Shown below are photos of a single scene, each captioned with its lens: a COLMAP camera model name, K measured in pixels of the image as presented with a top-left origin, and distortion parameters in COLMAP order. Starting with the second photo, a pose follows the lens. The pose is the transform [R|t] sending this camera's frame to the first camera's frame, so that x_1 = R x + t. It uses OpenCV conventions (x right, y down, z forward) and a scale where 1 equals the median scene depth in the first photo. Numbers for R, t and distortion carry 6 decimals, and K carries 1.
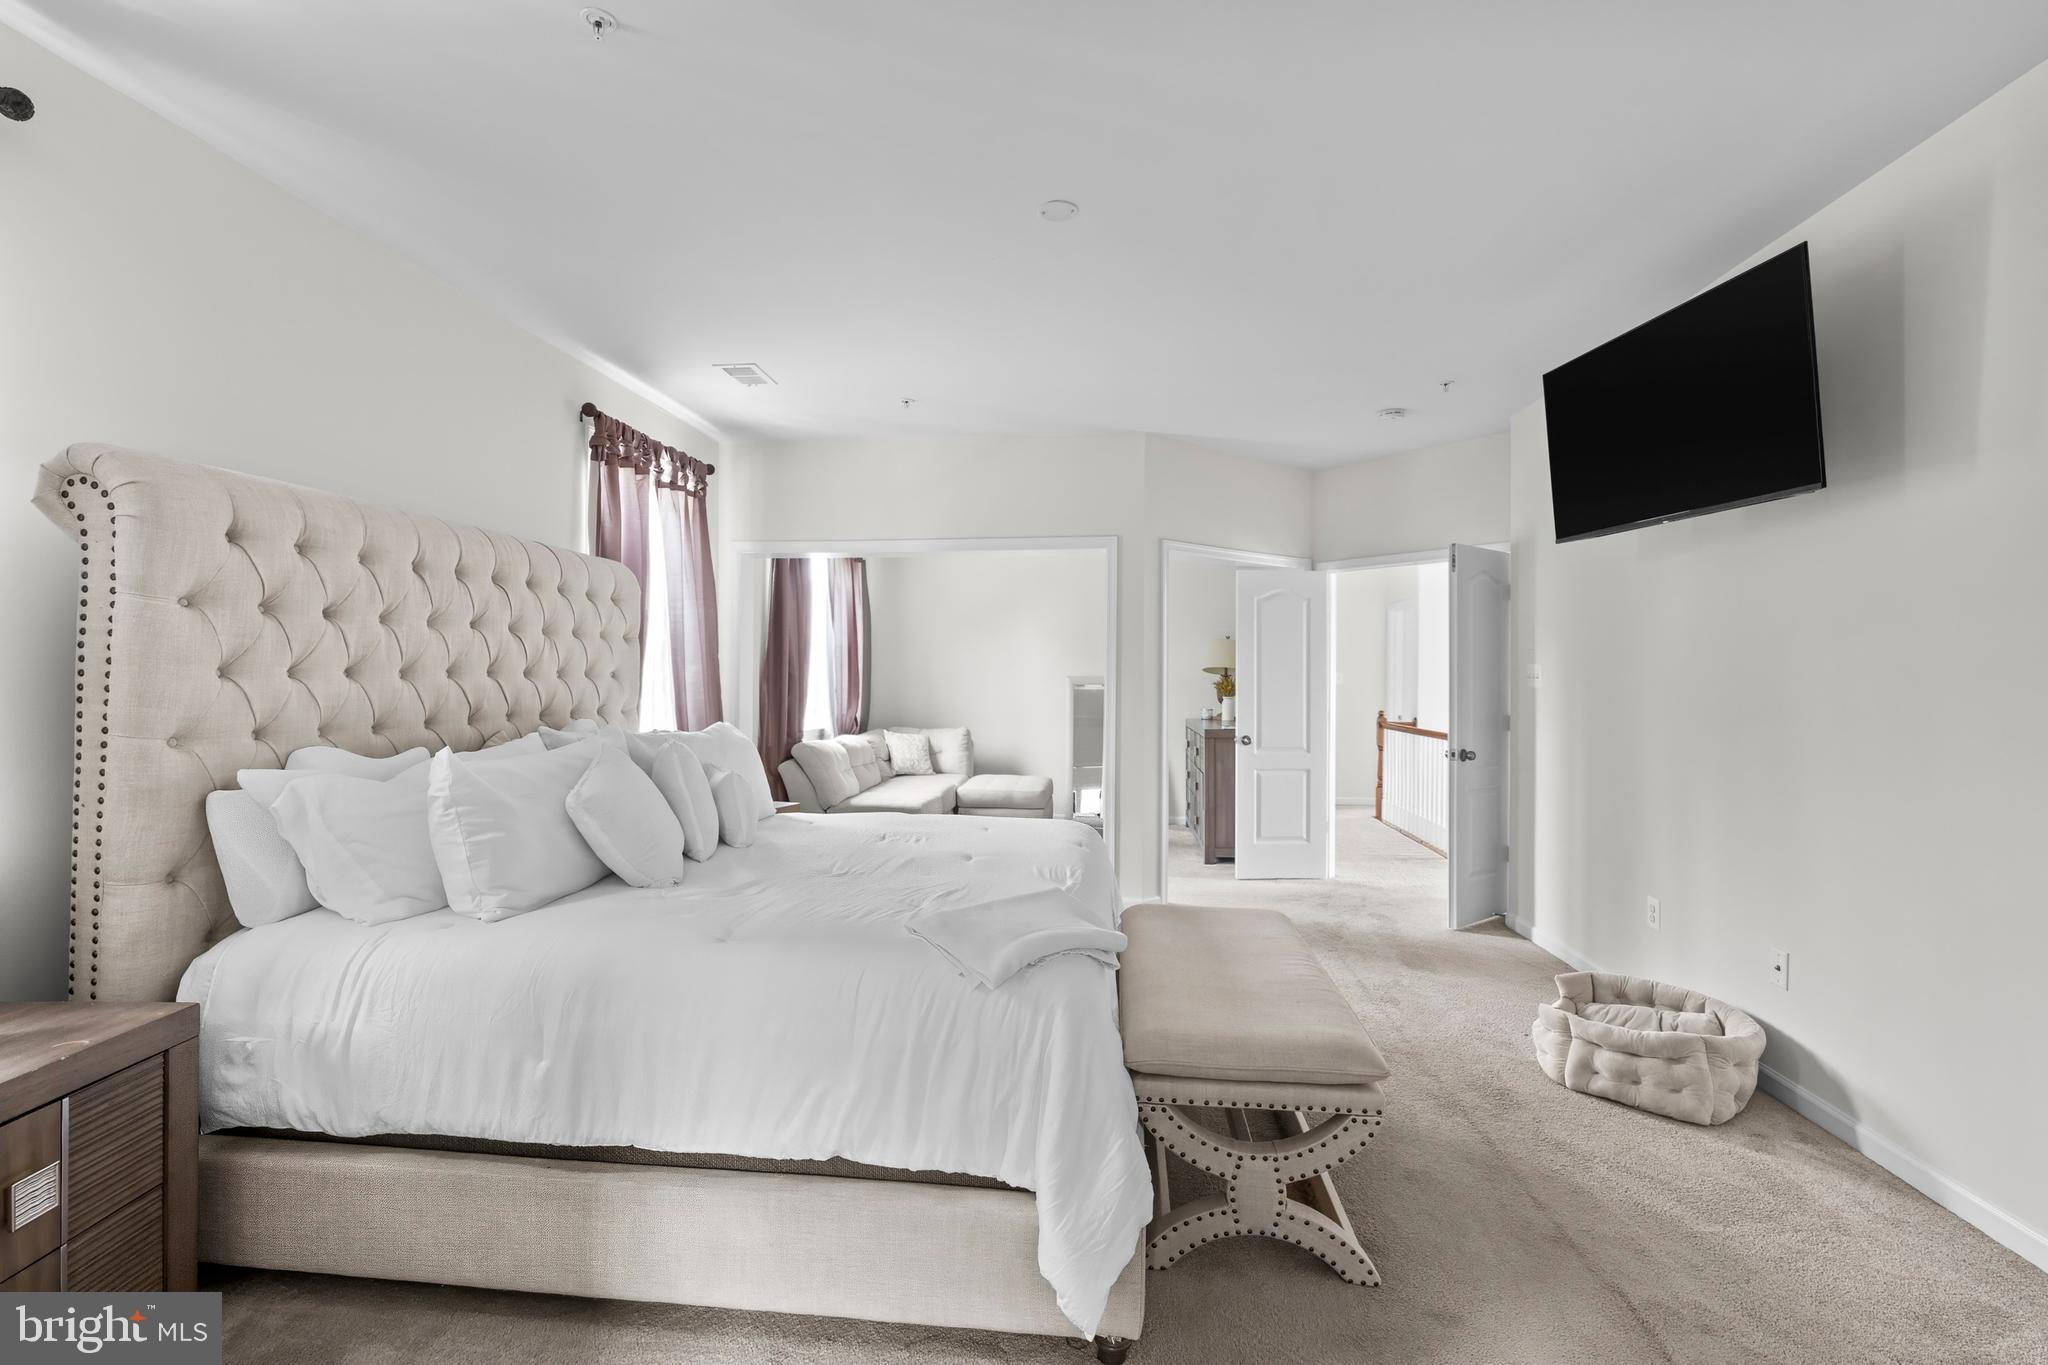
lens RADIAL K [[934.1, 0, 1009.8], [0, 934.1, 680.7], [0, 0, 1]] dist [-0.005084, 0.000402]
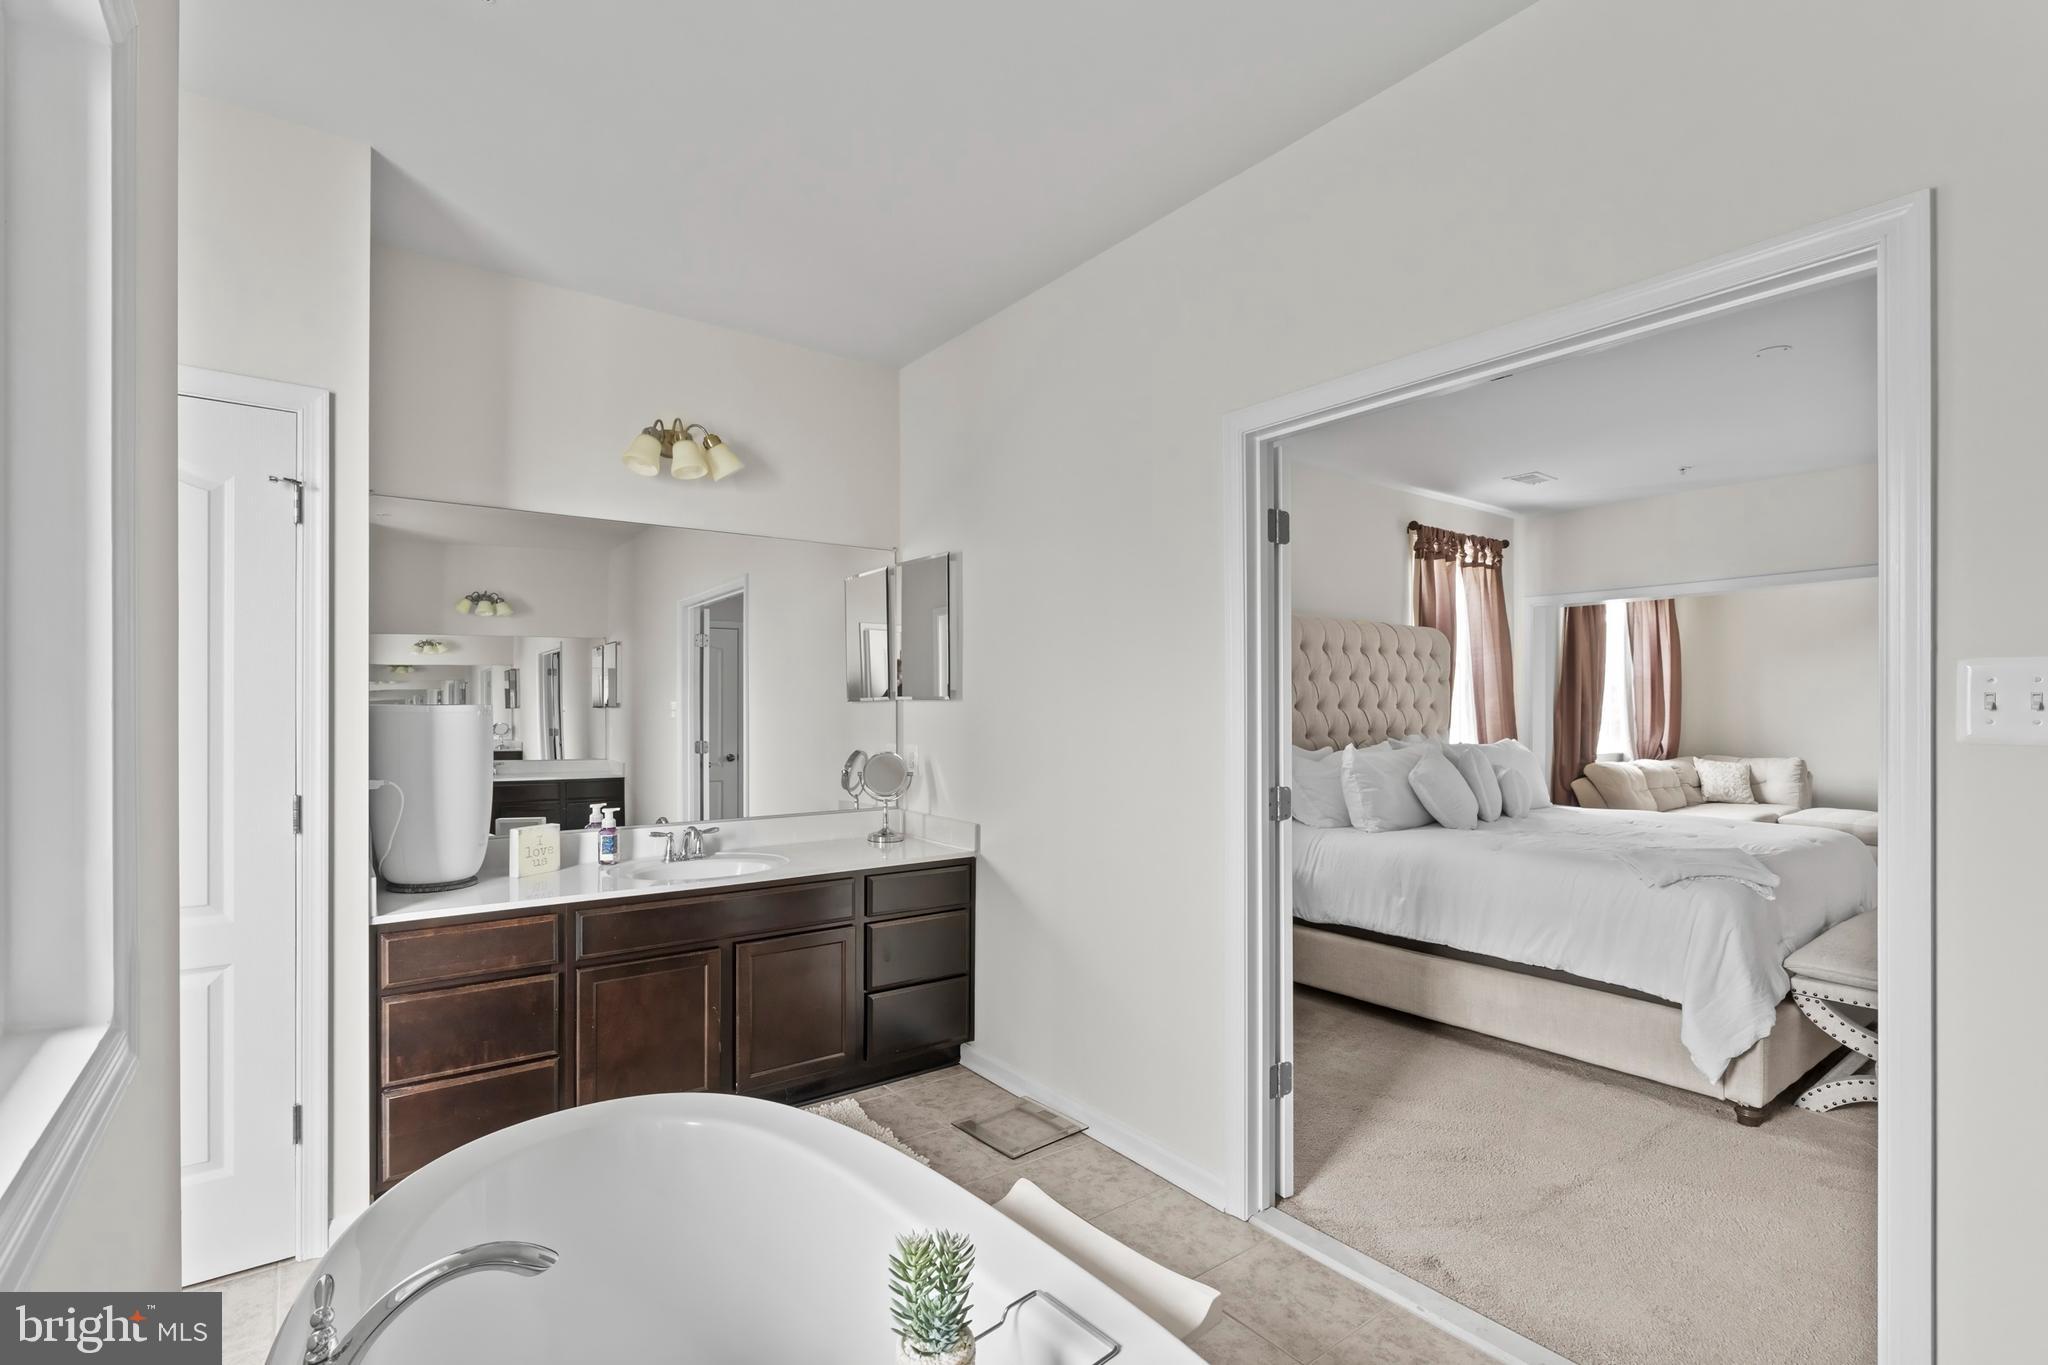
lens RADIAL K [[934.1, 0, 1017.9], [0, 934.1, 702.1], [0, 0, 1]] dist [-0.005084, 0.000402]
pose [[0.688165, -0.008023, -0.725510, 0.181244], [0.002432, 0.999959, -0.008752, -0.000911], [0.725550, 0.004258, 0.688156, -0.454775]]
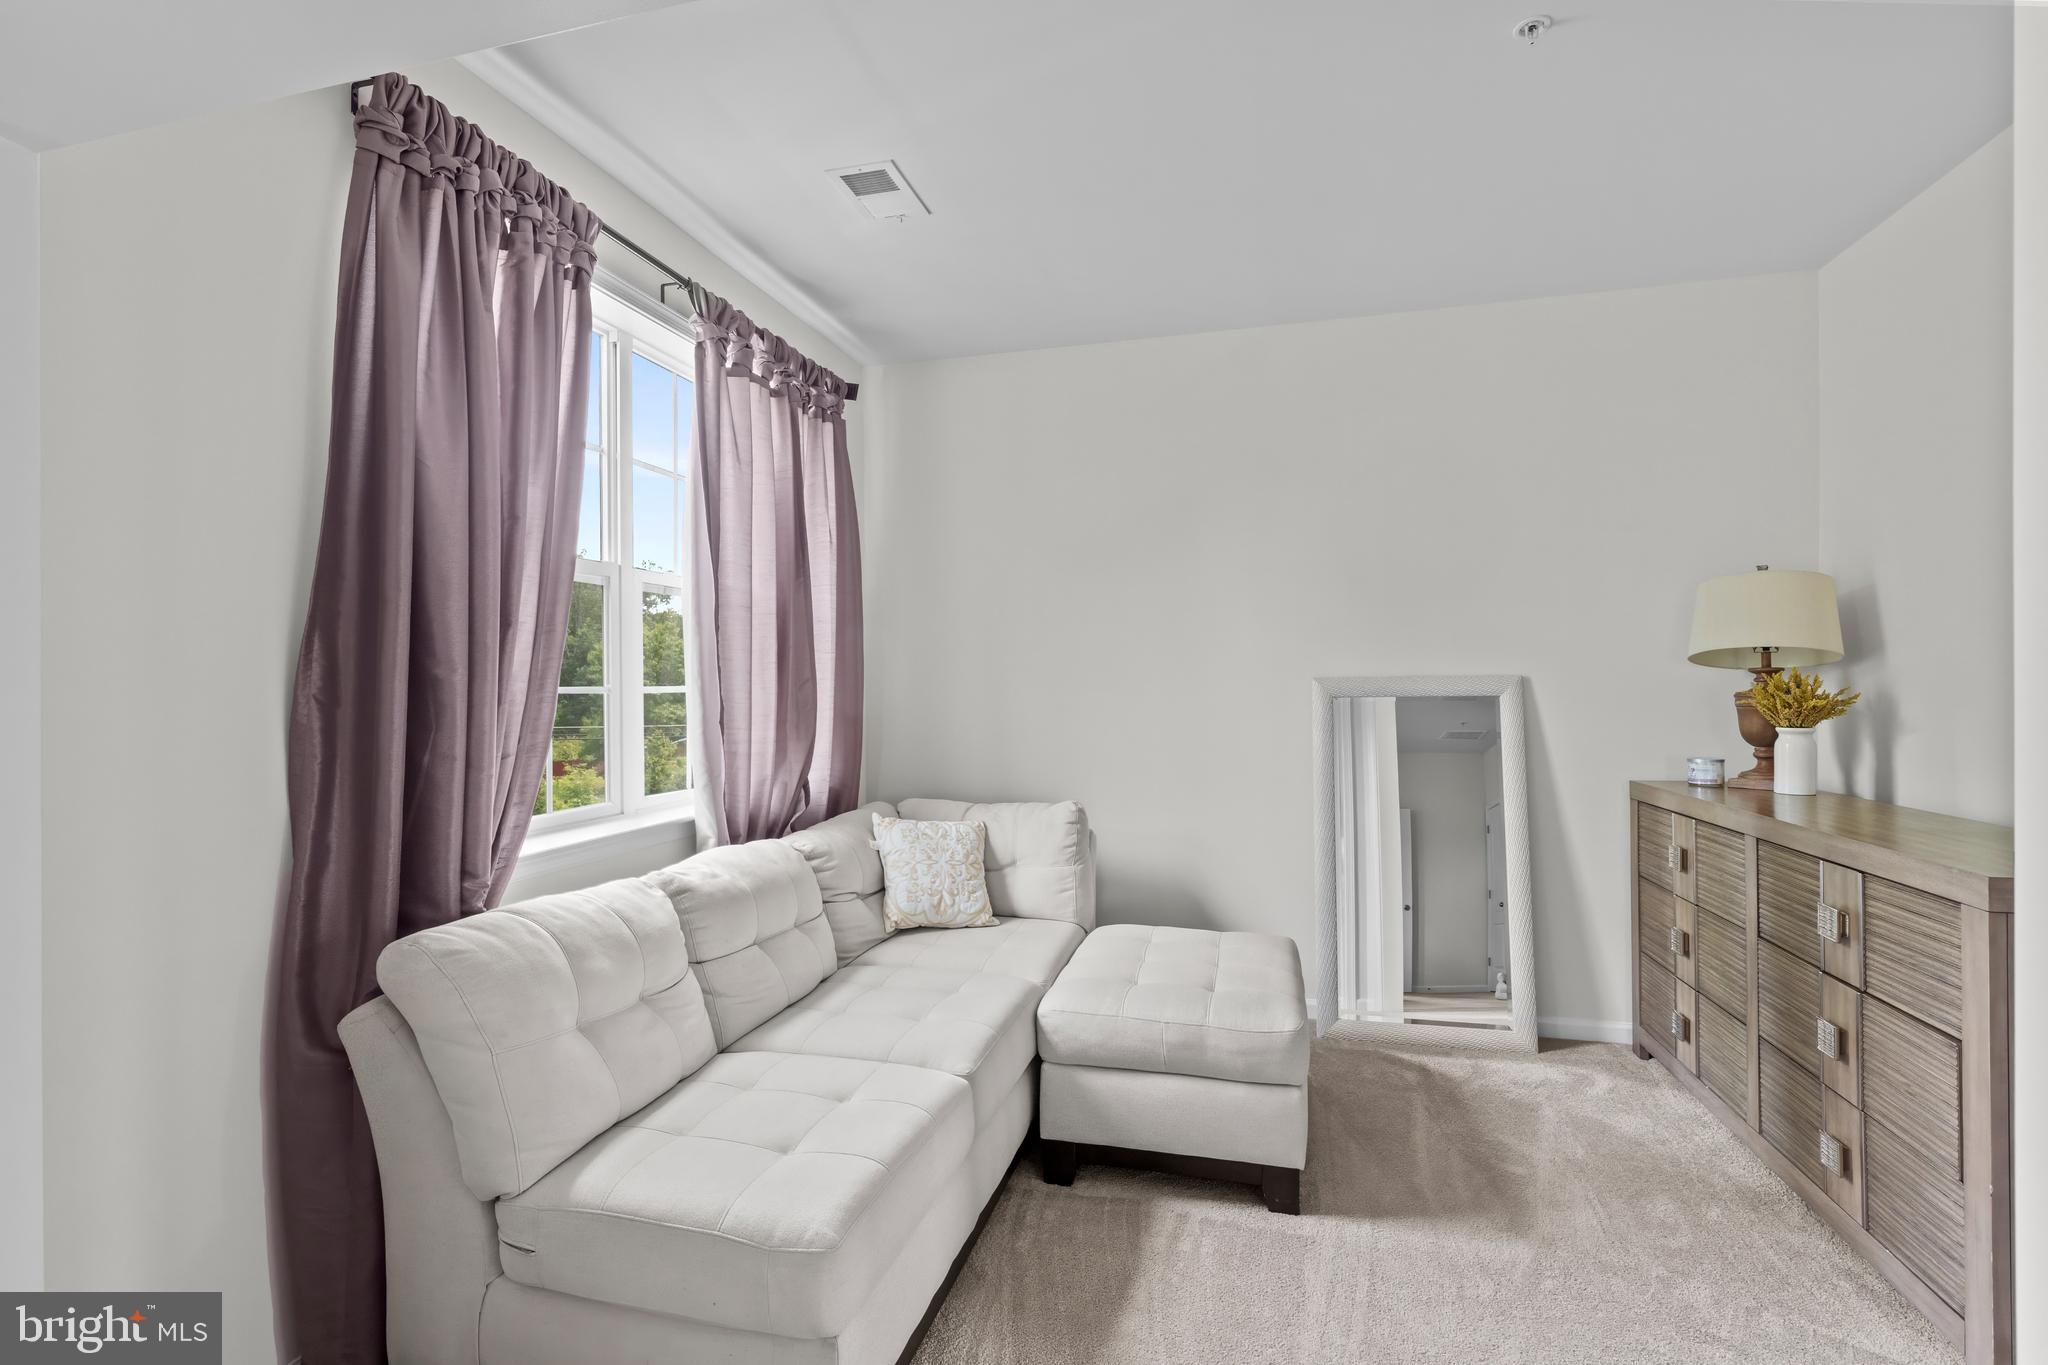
lens RADIAL K [[934.1, 0, 1020.0], [0, 934.1, 680.0], [0, 0, 1]] dist [-0.005084, 0.000402]
pose [[0.989235, -0.012946, -0.145762, -0.018203], [0.011423, 0.999871, -0.011281, -0.001655], [0.145889, 0.009495, 0.989255, 1.114345]]
